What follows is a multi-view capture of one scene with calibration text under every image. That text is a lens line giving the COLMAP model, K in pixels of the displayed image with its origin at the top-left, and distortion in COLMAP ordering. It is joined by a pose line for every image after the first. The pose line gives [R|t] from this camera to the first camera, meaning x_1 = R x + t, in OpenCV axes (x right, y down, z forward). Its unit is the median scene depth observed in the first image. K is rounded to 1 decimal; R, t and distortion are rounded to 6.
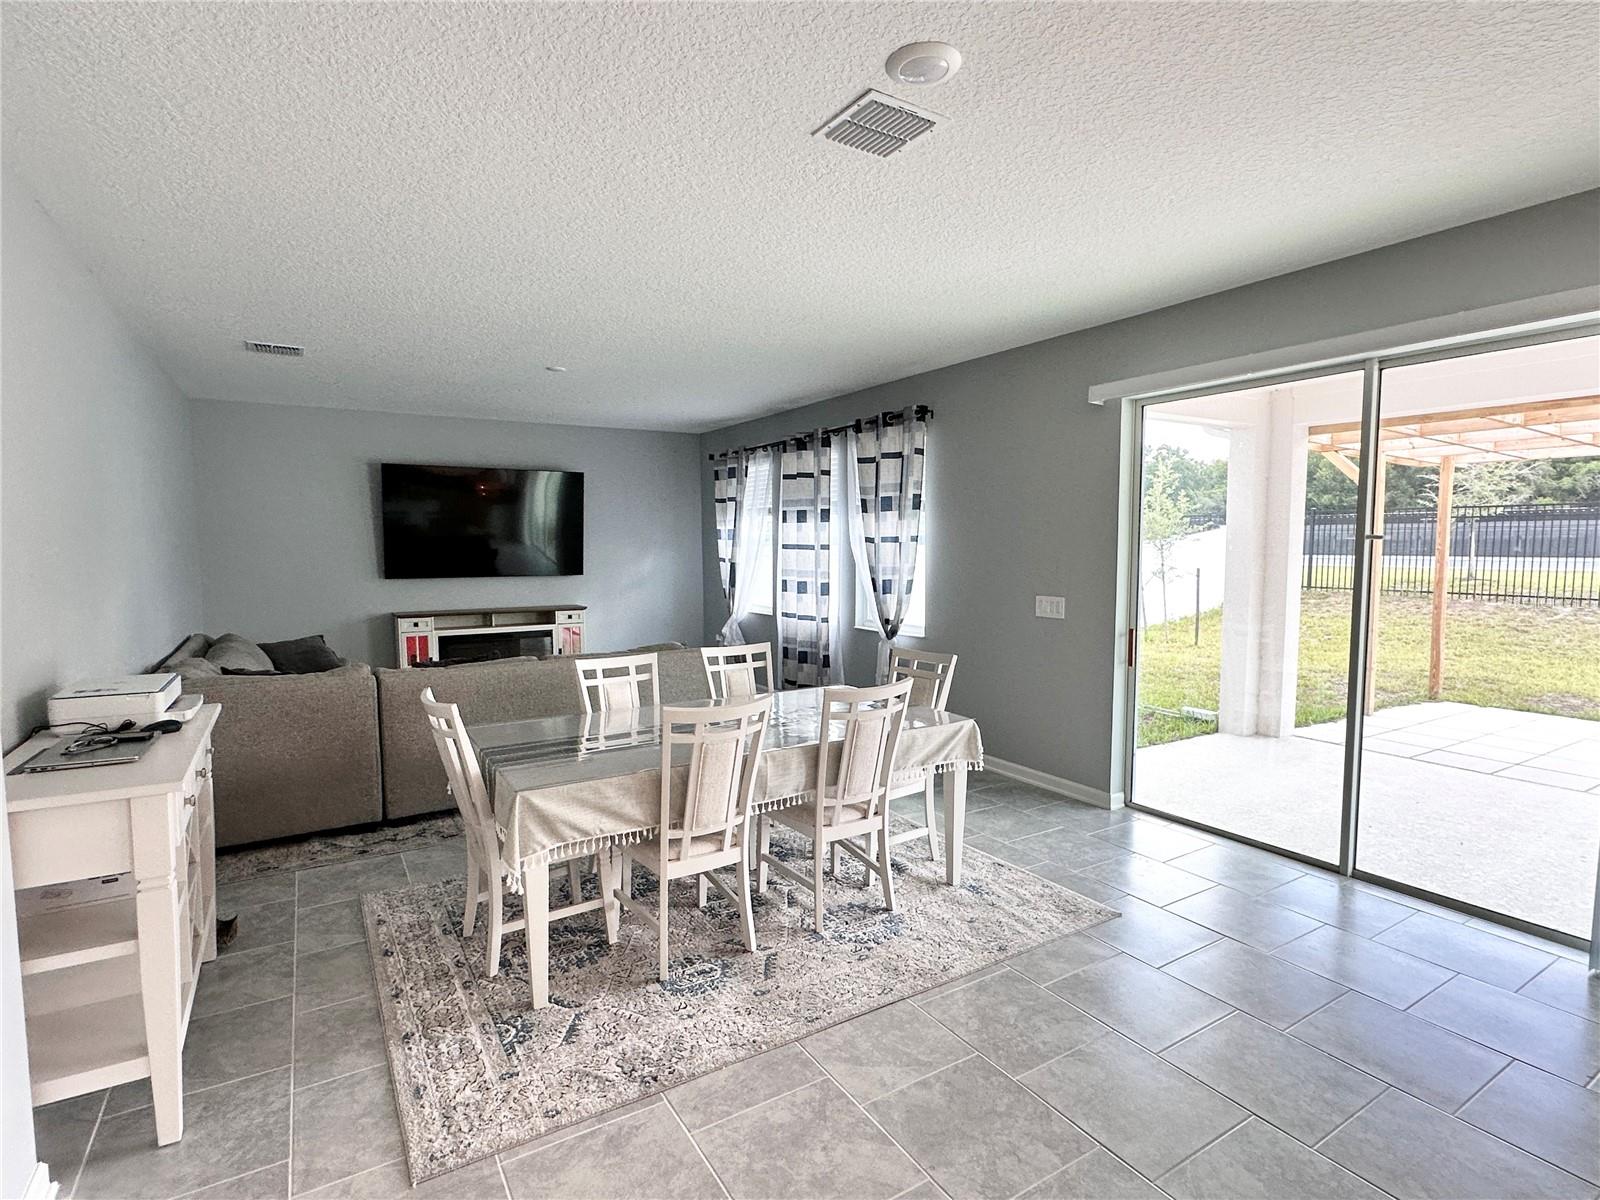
lens RADIAL K [[814.5, 0, 795.3], [0, 814.5, 617.1], [0, 0, 1]] dist [-0.008272, -0.001938]
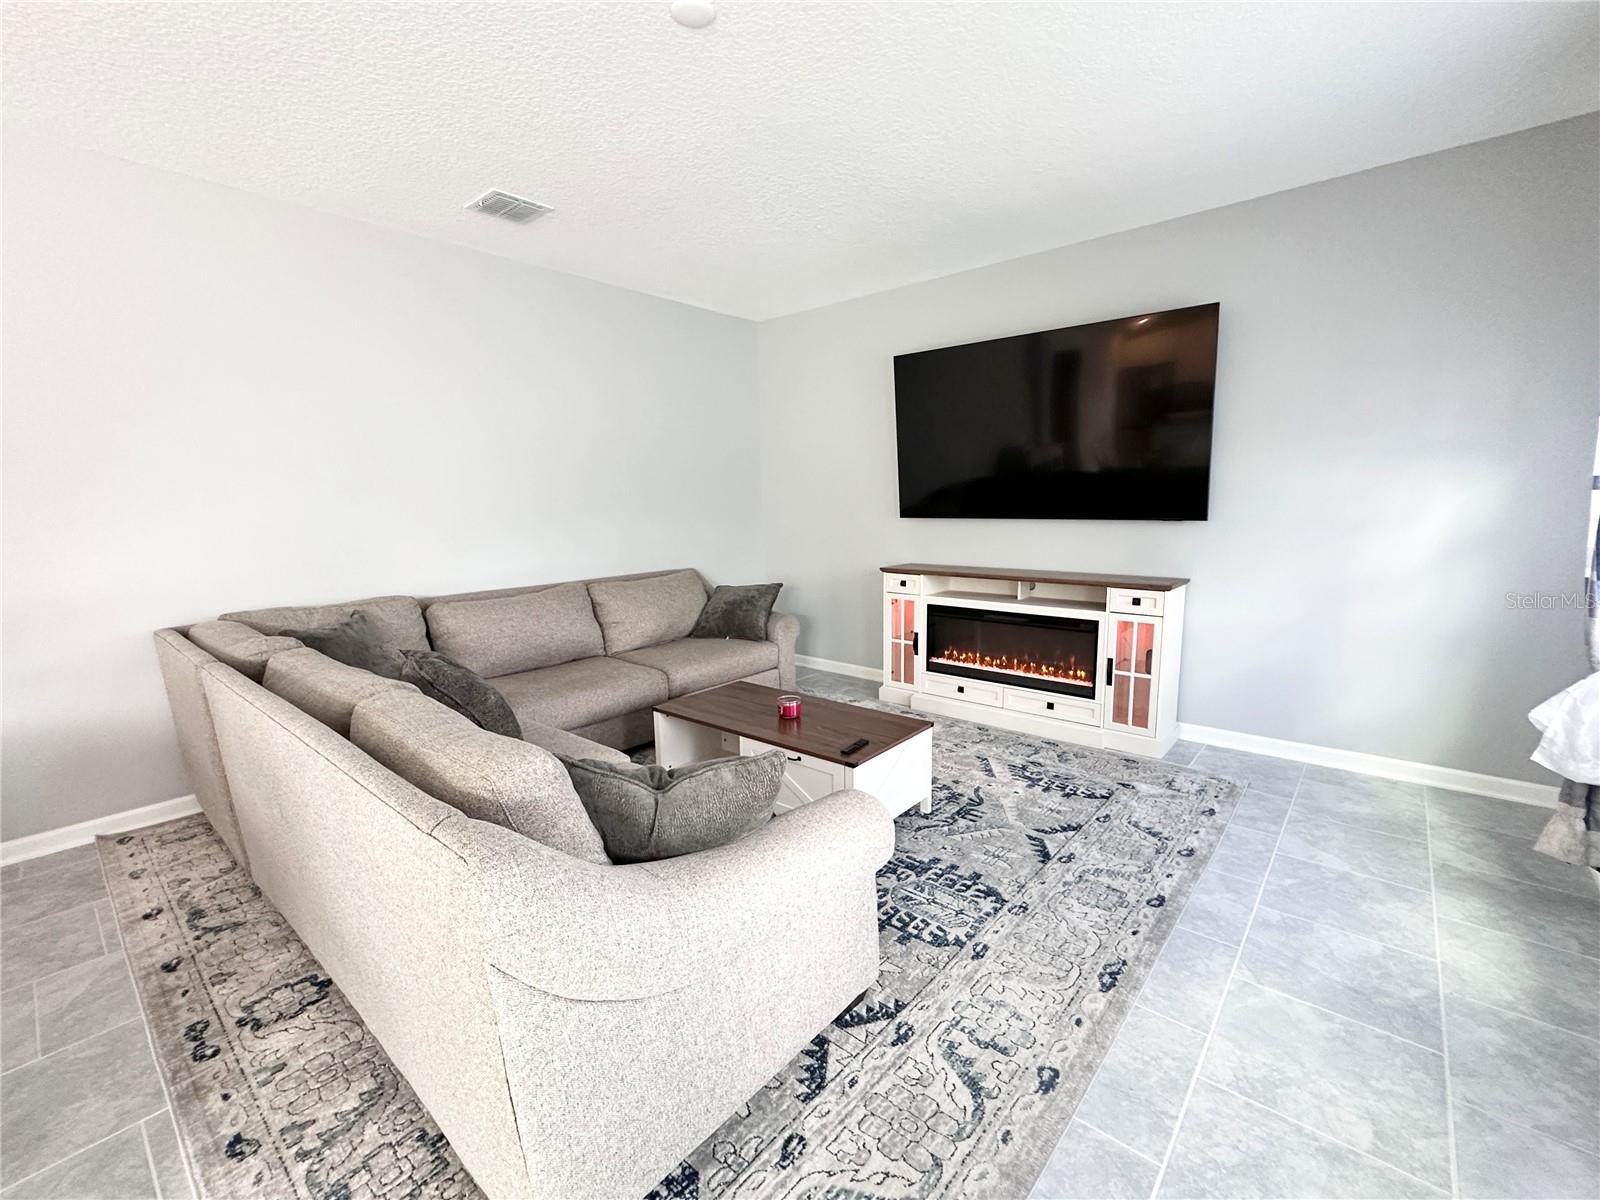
lens RADIAL K [[691.2, 0, 799.7], [0, 691.2, 593.5], [0, 0, 1]] dist [0.002941, -0.000891]
pose [[0.299536, 0.125456, -0.945801, 0.091017], [-0.068849, 0.991575, 0.109723, -0.050031], [0.951598, 0.032251, 0.305650, 0.874941]]
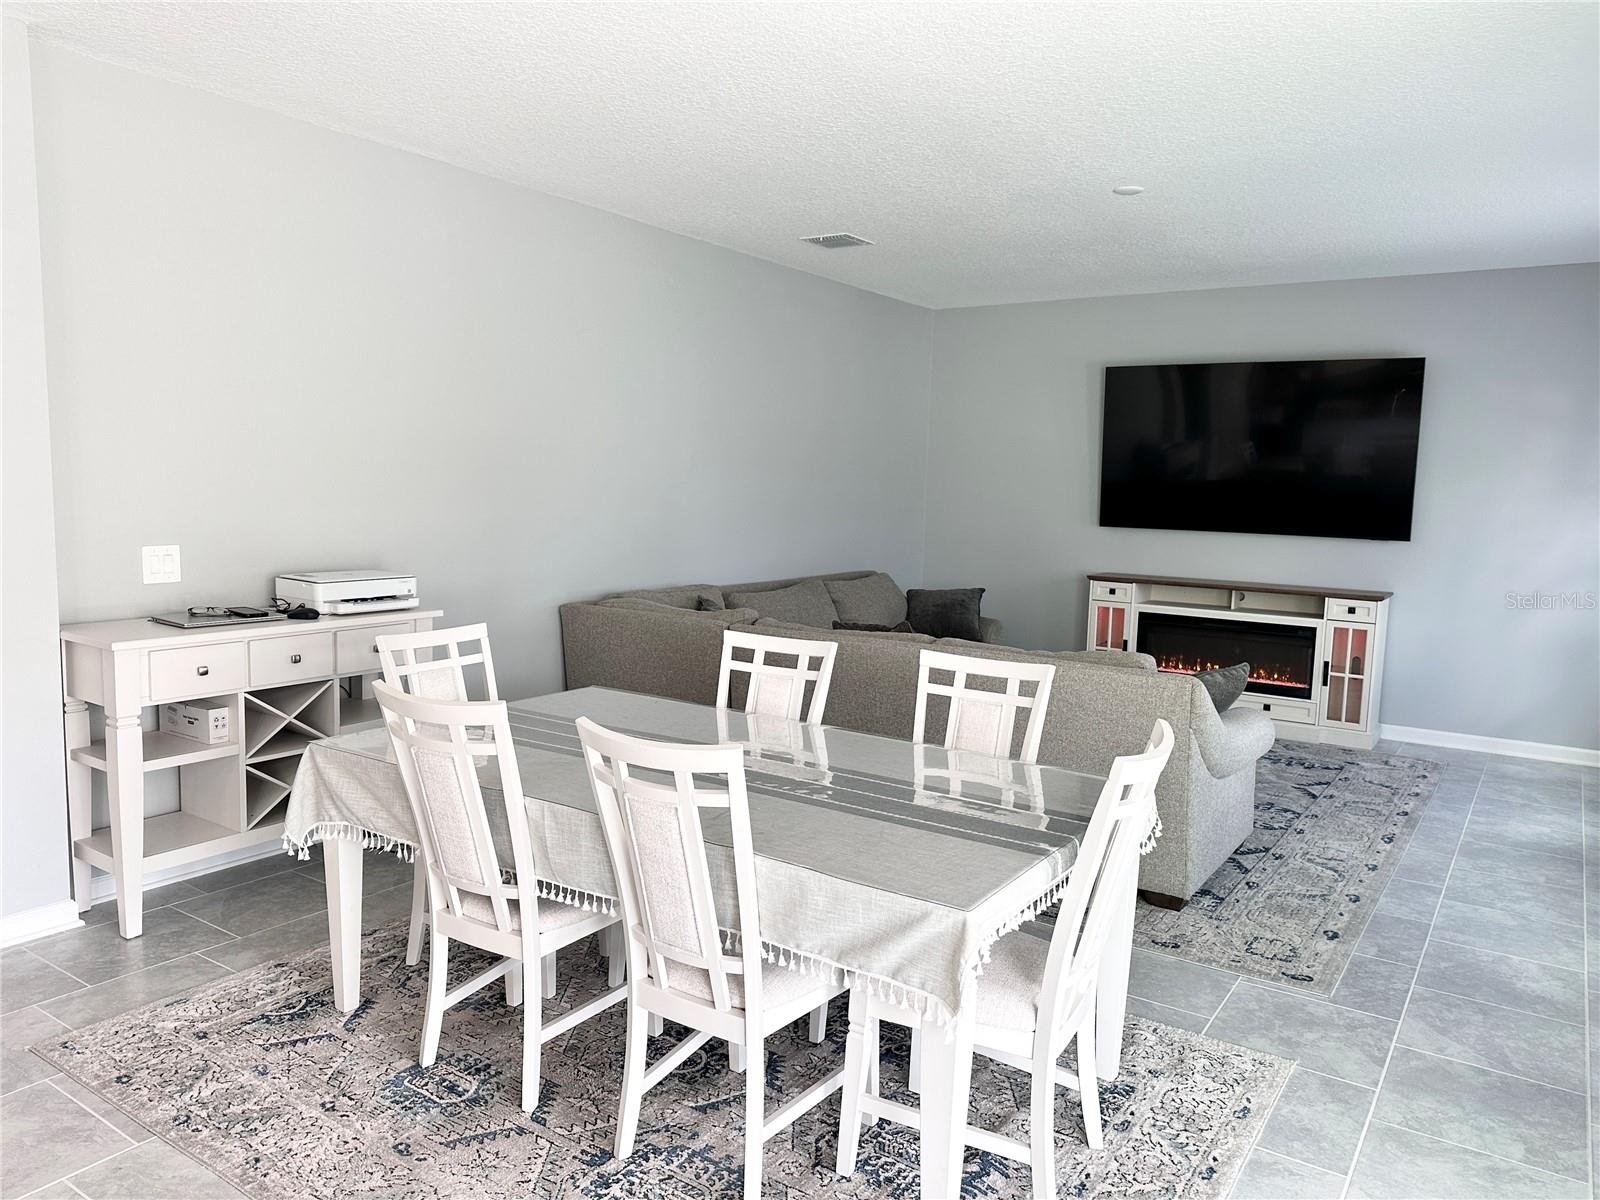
lens RADIAL K [[1129.0, 0, 789.5], [0, 1129.0, 594.5], [0, 0, 1]] dist [0.036597, -0.055616]
pose [[0.401159, 0.107861, -0.909636, 0.388094], [-0.109207, 0.991592, 0.069418, -0.031253], [0.909475, 0.071491, 0.409566, 0.400804]]
